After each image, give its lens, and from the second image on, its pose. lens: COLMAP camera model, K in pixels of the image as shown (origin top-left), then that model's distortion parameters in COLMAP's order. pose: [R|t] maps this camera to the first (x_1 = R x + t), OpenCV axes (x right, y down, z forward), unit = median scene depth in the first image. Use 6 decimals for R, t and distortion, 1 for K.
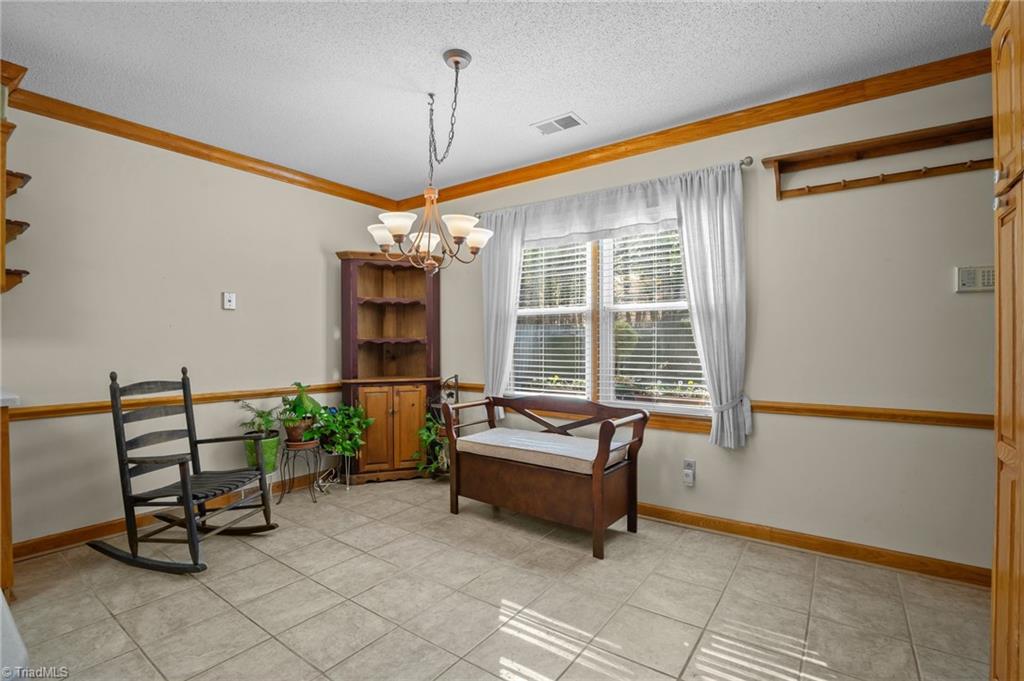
lens RADIAL K [[468.4, 0, 518.3], [0, 468.4, 341.5], [0, 0, 1]] dist [-0.027134, 0.001140]
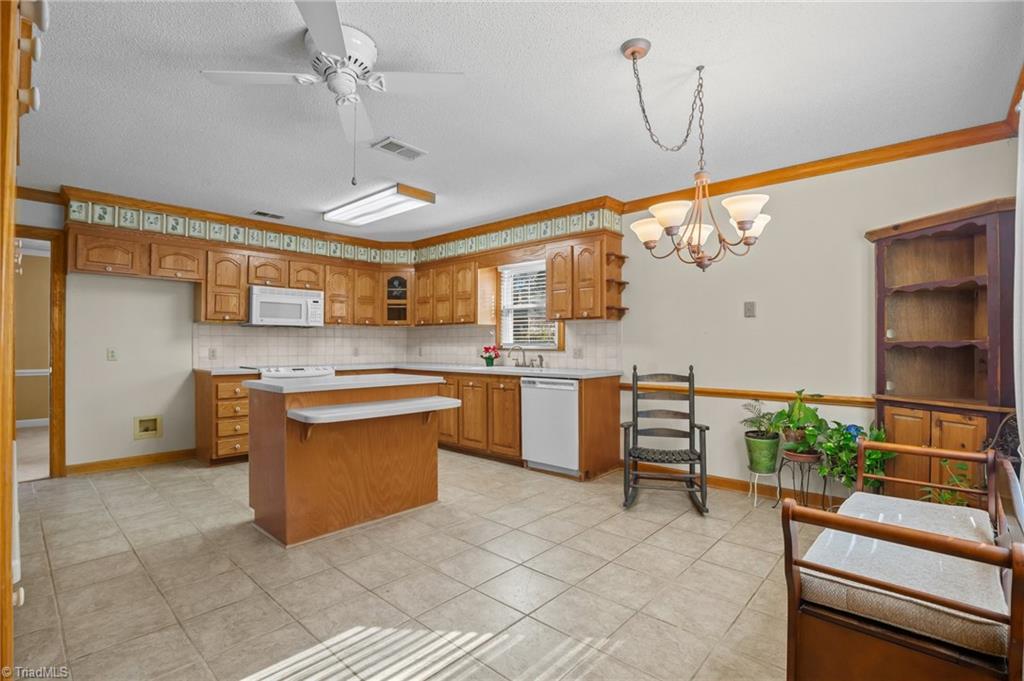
lens RADIAL K [[468.4, 0, 517.2], [0, 468.4, 342.9], [0, 0, 1]] dist [-0.027134, 0.001140]
pose [[-0.101002, -0.003209, -0.994881, 0.666153], [0.000971, 0.999994, -0.003324, -0.004039], [0.994886, -0.001301, -0.100998, 0.686701]]
